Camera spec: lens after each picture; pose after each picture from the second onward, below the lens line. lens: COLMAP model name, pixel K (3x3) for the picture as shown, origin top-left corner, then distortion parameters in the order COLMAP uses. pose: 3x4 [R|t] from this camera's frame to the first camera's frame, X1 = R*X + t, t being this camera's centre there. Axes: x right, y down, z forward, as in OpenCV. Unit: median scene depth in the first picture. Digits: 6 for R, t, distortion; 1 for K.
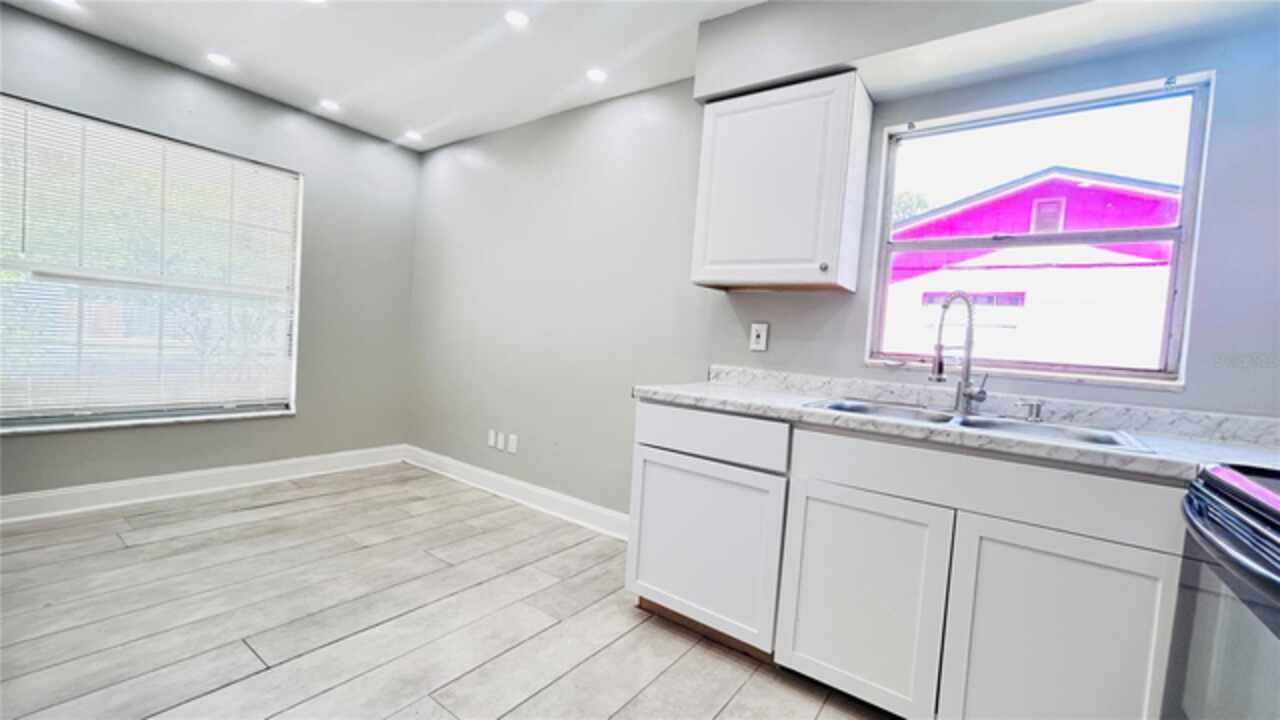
lens RADIAL K [[518.1, 0, 635.8], [0, 518.1, 359.2], [0, 0, 1]] dist [-0.000181, 0.000923]
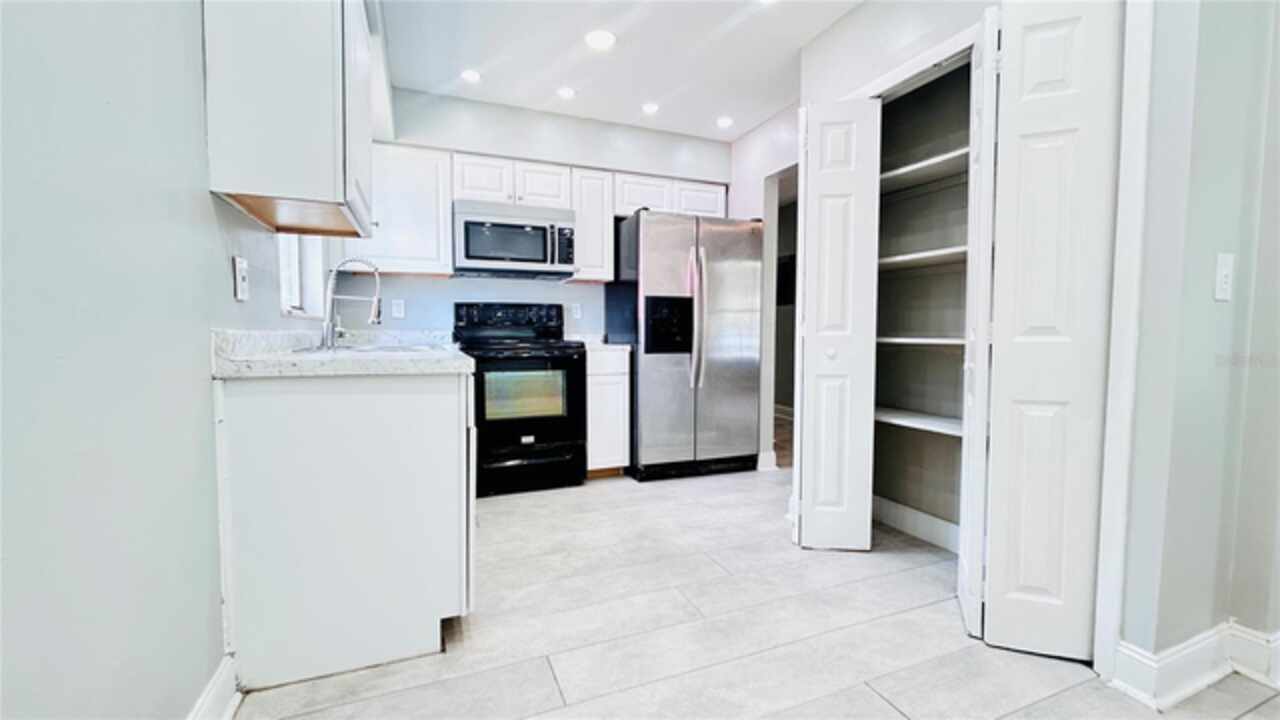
lens RADIAL K [[517.1, 0, 637.8], [0, 517.1, 359.9], [0, 0, 1]] dist [-0.000626, 0.001026]
pose [[-0.851814, -0.100907, 0.514034, -0.686057], [-0.042622, 0.991369, 0.123980, -0.058458], [-0.522108, 0.083699, -0.848763, 1.710433]]
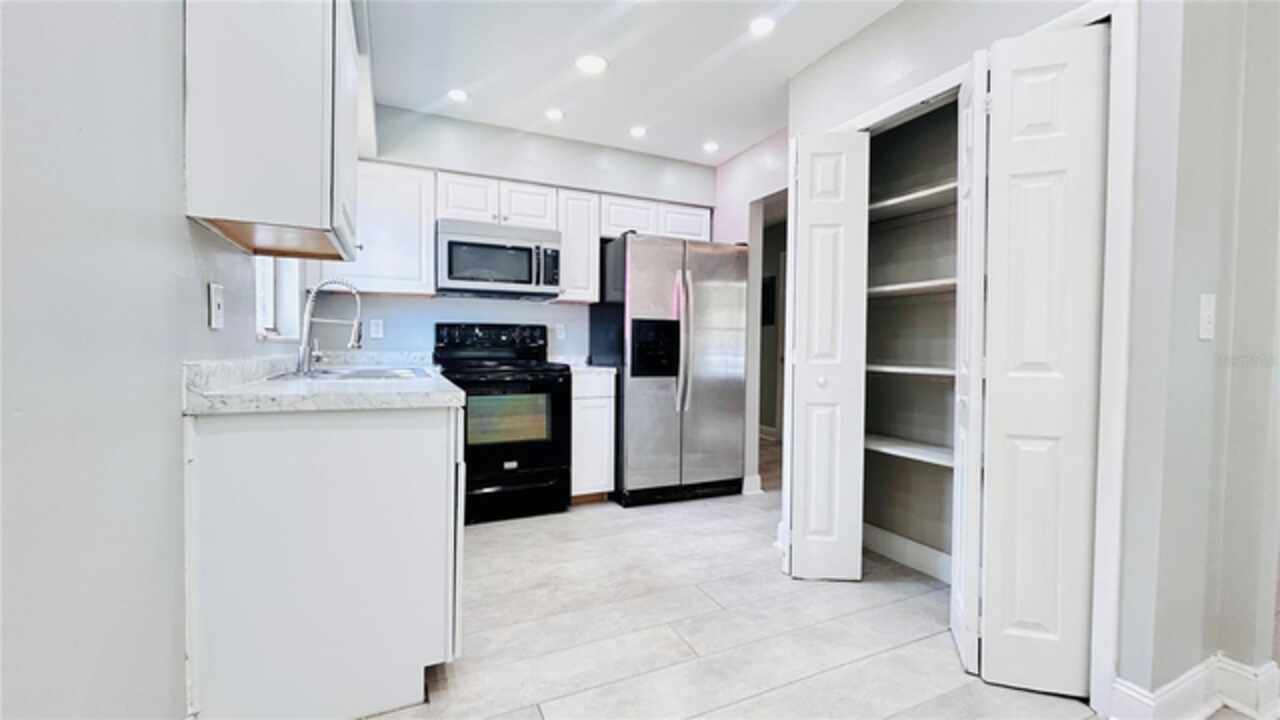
lens RADIAL K [[517.1, 0, 637.8], [0, 517.1, 359.9], [0, 0, 1]] dist [-0.000626, 0.001026]
pose [[-0.873980, -0.092509, 0.477075, -0.642530], [-0.053854, 0.994105, 0.094106, -0.085275], [-0.482968, 0.056554, -0.873810, 1.707931]]
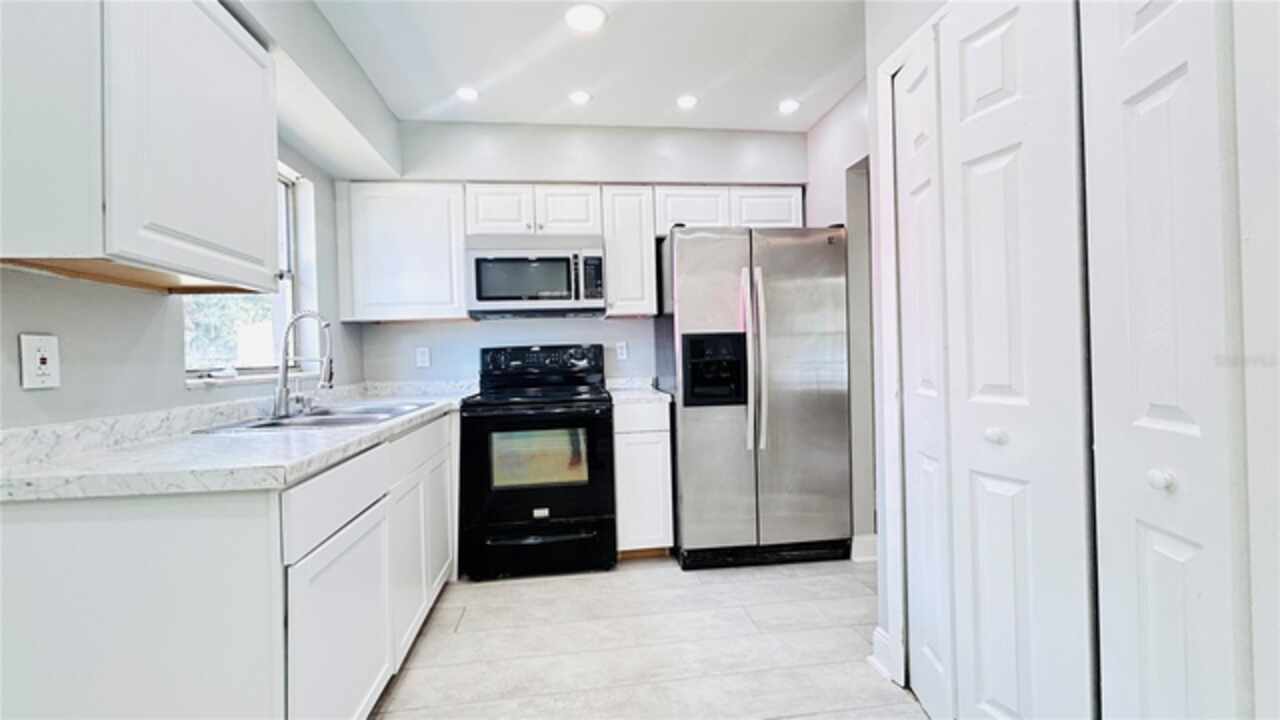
lens RADIAL K [[517.1, 0, 637.8], [0, 517.1, 359.9], [0, 0, 1]] dist [-0.000626, 0.001026]
pose [[-0.691000, -0.059214, 0.720425, -0.706165], [0.006979, 0.996046, 0.088562, -0.113396], [-0.722821, 0.066224, -0.687855, 1.222000]]
